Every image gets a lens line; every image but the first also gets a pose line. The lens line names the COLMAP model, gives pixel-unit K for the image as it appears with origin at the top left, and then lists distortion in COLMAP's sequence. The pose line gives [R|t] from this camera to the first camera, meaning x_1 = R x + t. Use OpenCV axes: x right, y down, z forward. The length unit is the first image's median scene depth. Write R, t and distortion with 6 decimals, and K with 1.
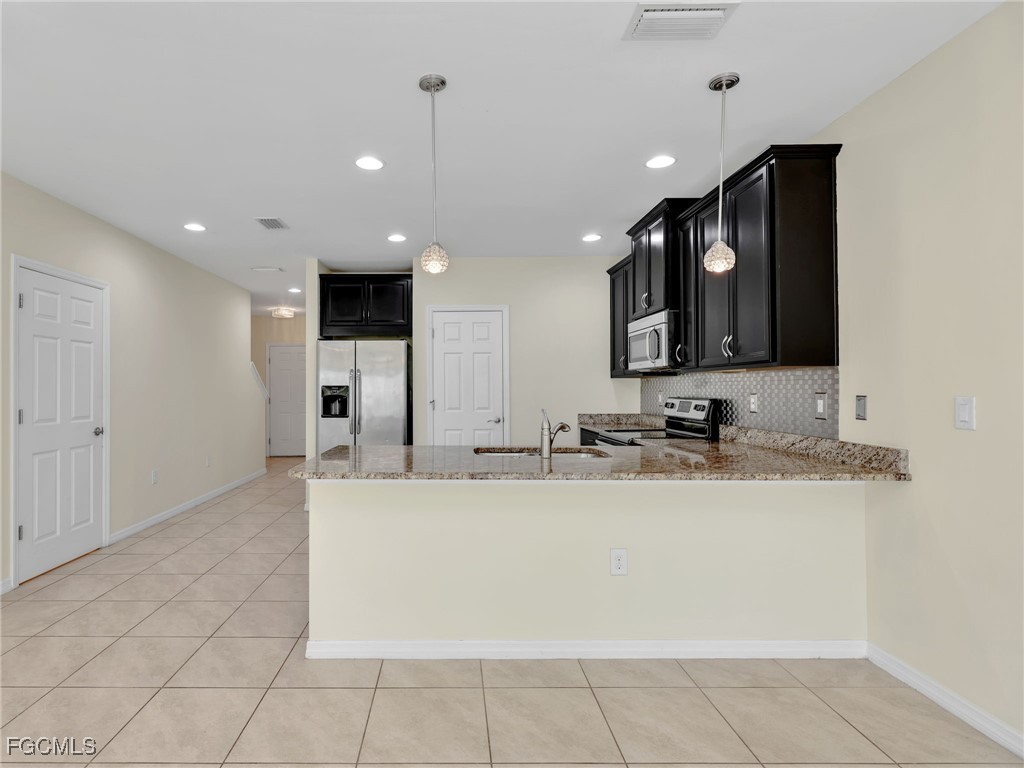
lens RADIAL K [[535.8, 0, 447.9], [0, 535.8, 384.1], [0, 0, 1]] dist [-0.000815, -0.000642]
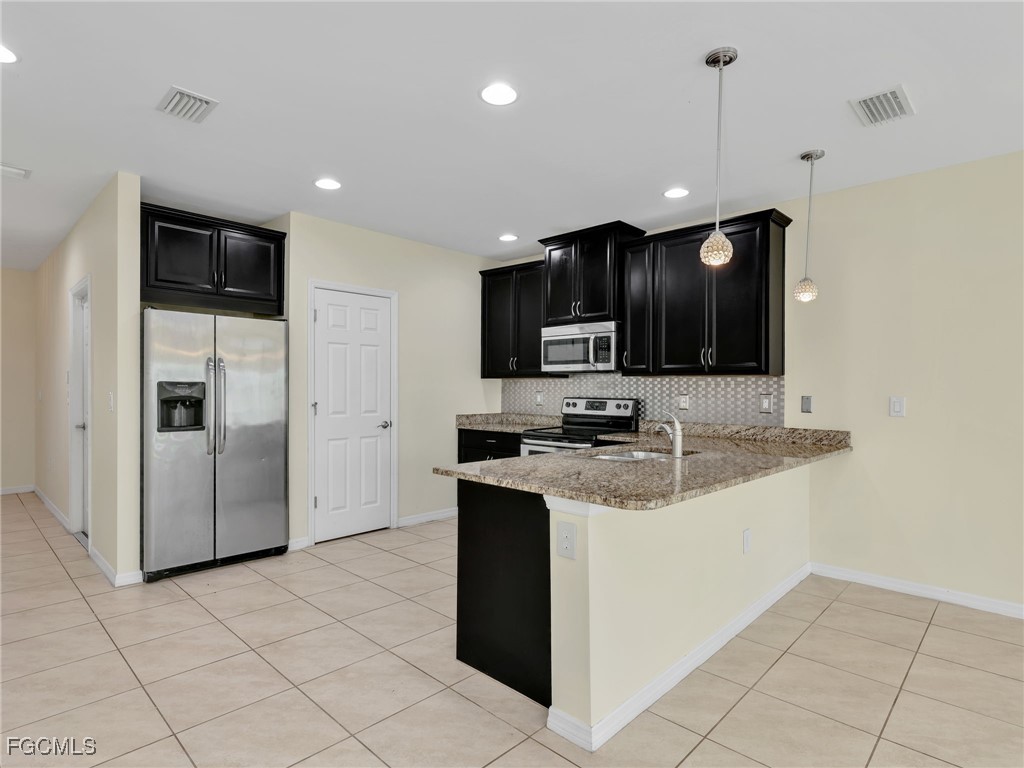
lens RADIAL K [[544.6, 0, 500.9], [0, 544.6, 392.1], [0, 0, 1]] dist [-0.002173, -0.000133]
pose [[0.694469, 0.001692, 0.719521, -0.537541], [-0.014297, 0.999832, 0.011449, 0.003113], [-0.719380, -0.018238, 0.694377, 0.345710]]
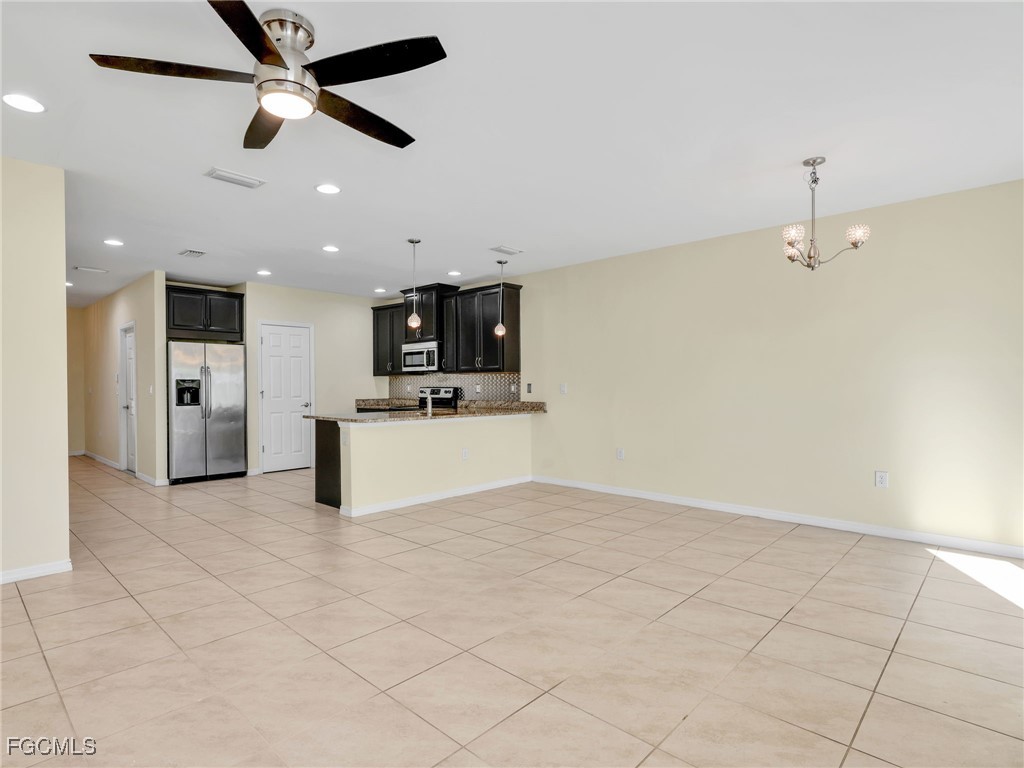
lens RADIAL K [[539.4, 0, 470.5], [0, 539.4, 390.4], [0, 0, 1]] dist [-0.002678, 0.000100]
pose [[0.704658, -0.006009, 0.709522, -0.811974], [-0.003289, 0.999926, 0.011735, 0.014676], [-0.709539, -0.010602, 0.704586, -0.413351]]
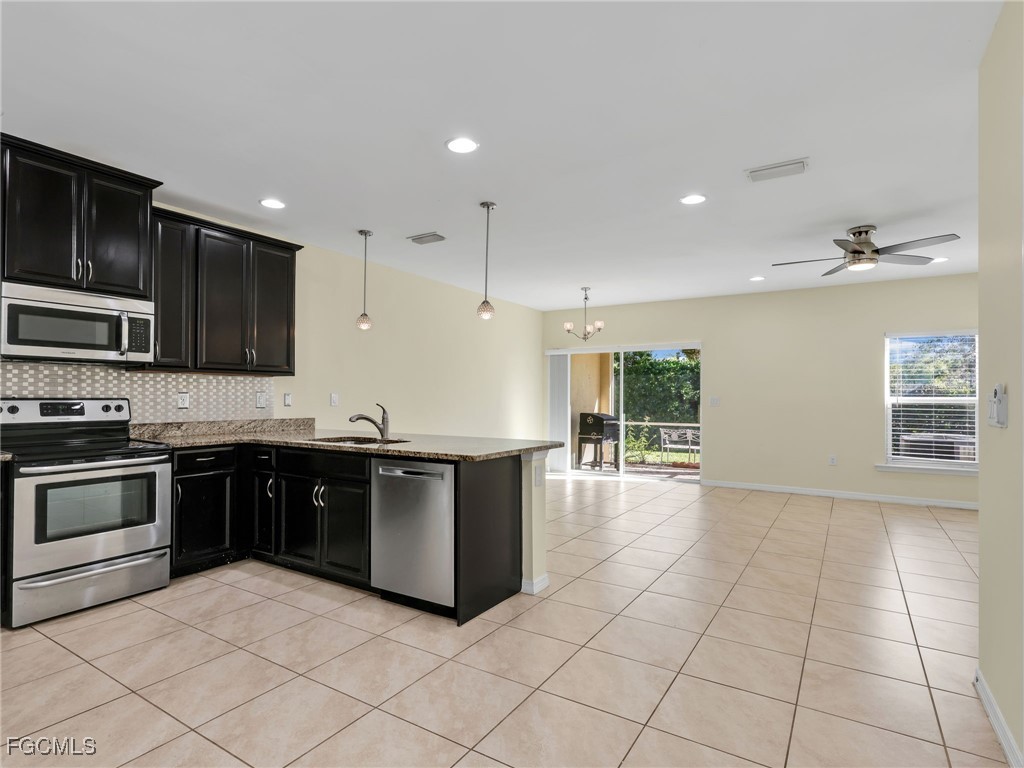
lens RADIAL K [[537.5, 0, 506.3], [0, 537.5, 390.8], [0, 0, 1]] dist [-0.001991, 0.000229]
pose [[-0.846022, 0.003934, 0.533133, -0.544008], [-0.006766, 0.999813, -0.018114, 0.025257], [-0.533104, -0.018932, -0.845838, 1.335870]]
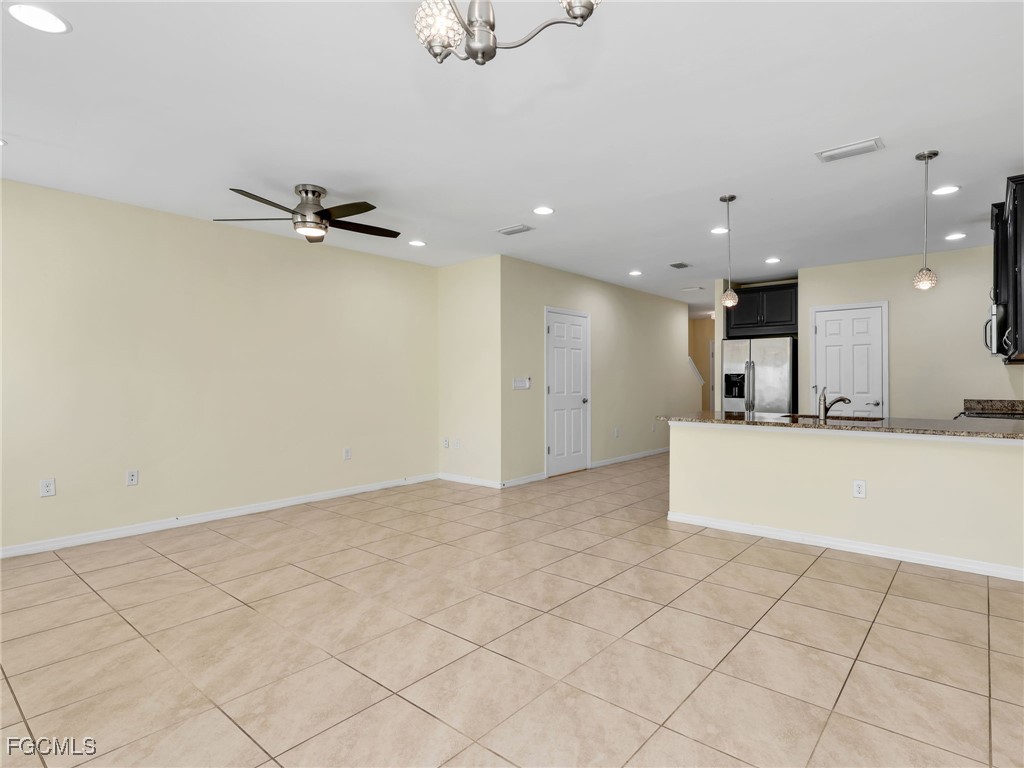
lens RADIAL K [[540.7, 0, 565.0], [0, 540.7, 377.0], [0, 0, 1]] dist [-0.002187, -0.000067]
pose [[0.792321, -0.003089, -0.610097, 0.354293], [0.004384, 0.999990, 0.000629, 0.010626], [0.610089, -0.003173, 0.792327, -0.411196]]
